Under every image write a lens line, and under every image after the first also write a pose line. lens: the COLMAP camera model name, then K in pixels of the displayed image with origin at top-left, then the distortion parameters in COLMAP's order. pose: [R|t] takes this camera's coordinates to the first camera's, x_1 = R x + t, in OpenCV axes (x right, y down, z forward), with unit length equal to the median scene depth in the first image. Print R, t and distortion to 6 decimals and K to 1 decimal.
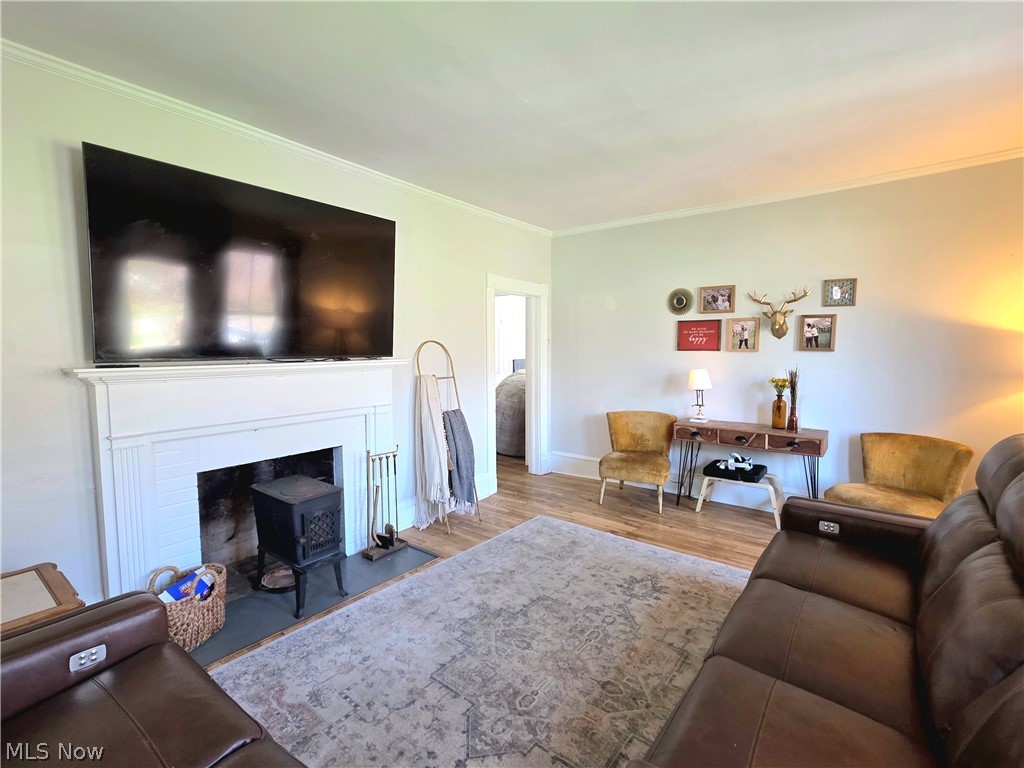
lens RADIAL K [[483.7, 0, 511.2], [0, 483.7, 379.6], [0, 0, 1]] dist [0.004937, 0.000248]
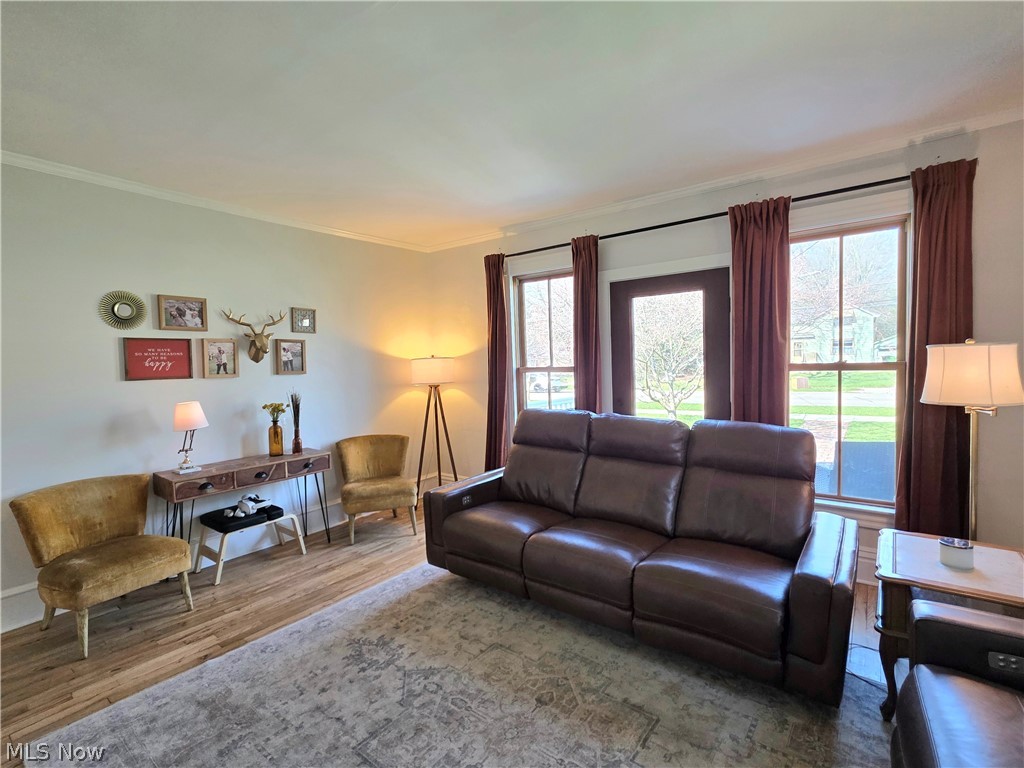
lens RADIAL K [[483.7, 0, 510.6], [0, 483.7, 379.5], [0, 0, 1]] dist [0.004937, 0.000248]
pose [[-0.017411, -0.032454, 0.999322, -0.417004], [0.097729, 0.994632, 0.034004, -0.036781], [-0.995061, 0.098254, -0.014146, 0.543466]]
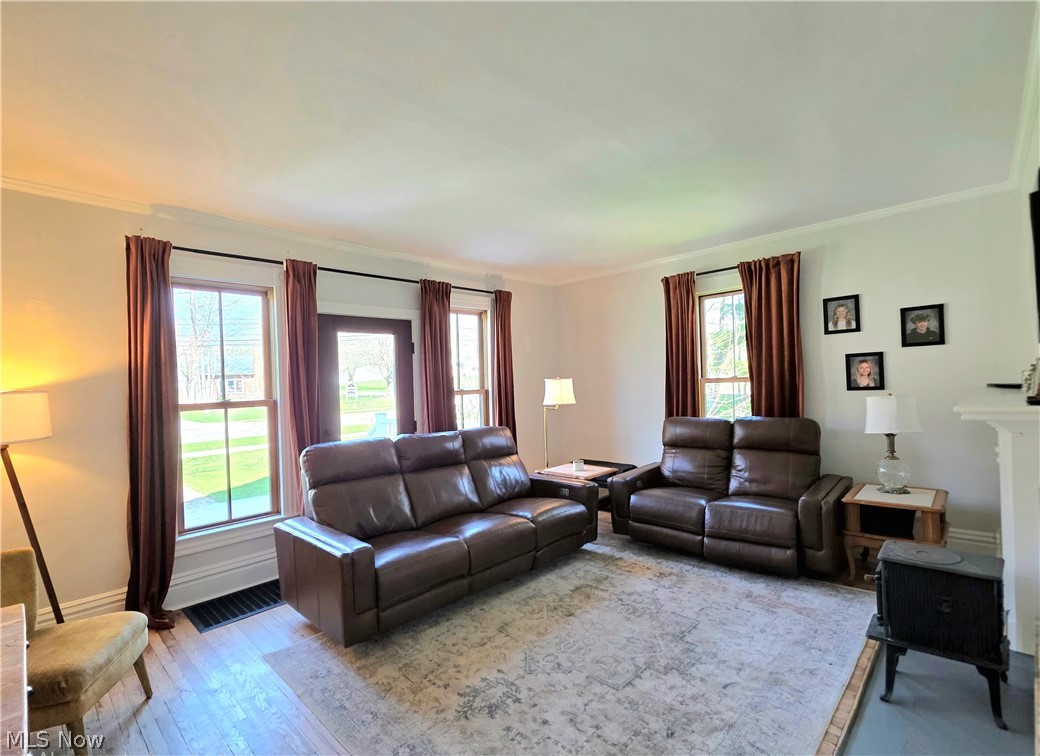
lens RADIAL K [[484.2, 0, 518.8], [0, 484.2, 384.3], [0, 0, 1]] dist [0.005684, 0.000171]
pose [[-0.994072, 0.039961, 0.101114, 0.093963], [0.048067, 0.995712, 0.079038, -0.097908], [-0.097522, 0.083429, -0.991730, 1.288839]]
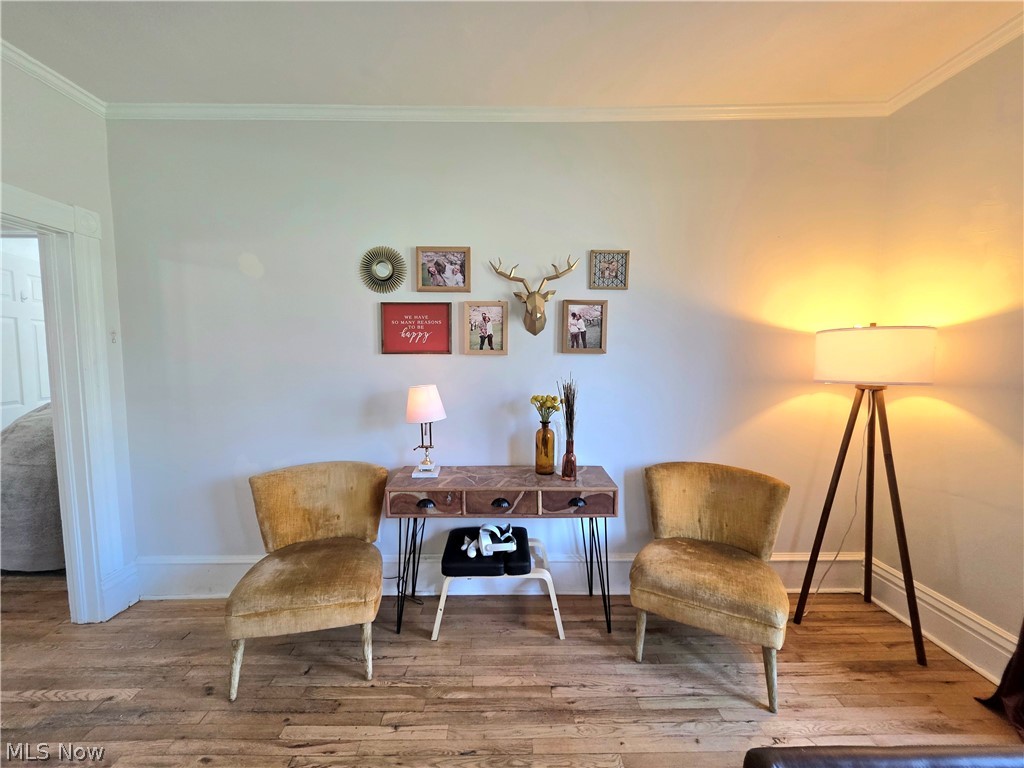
lens RADIAL K [[409.4, 0, 508.0], [0, 409.4, 382.5], [0, 0, 1]] dist [-0.000391, -0.000815]
pose [[0.782468, -0.044166, 0.621123, 0.180230], [0.044030, 0.998909, 0.015562, -0.030721], [-0.621133, 0.015172, 0.783559, 0.606777]]
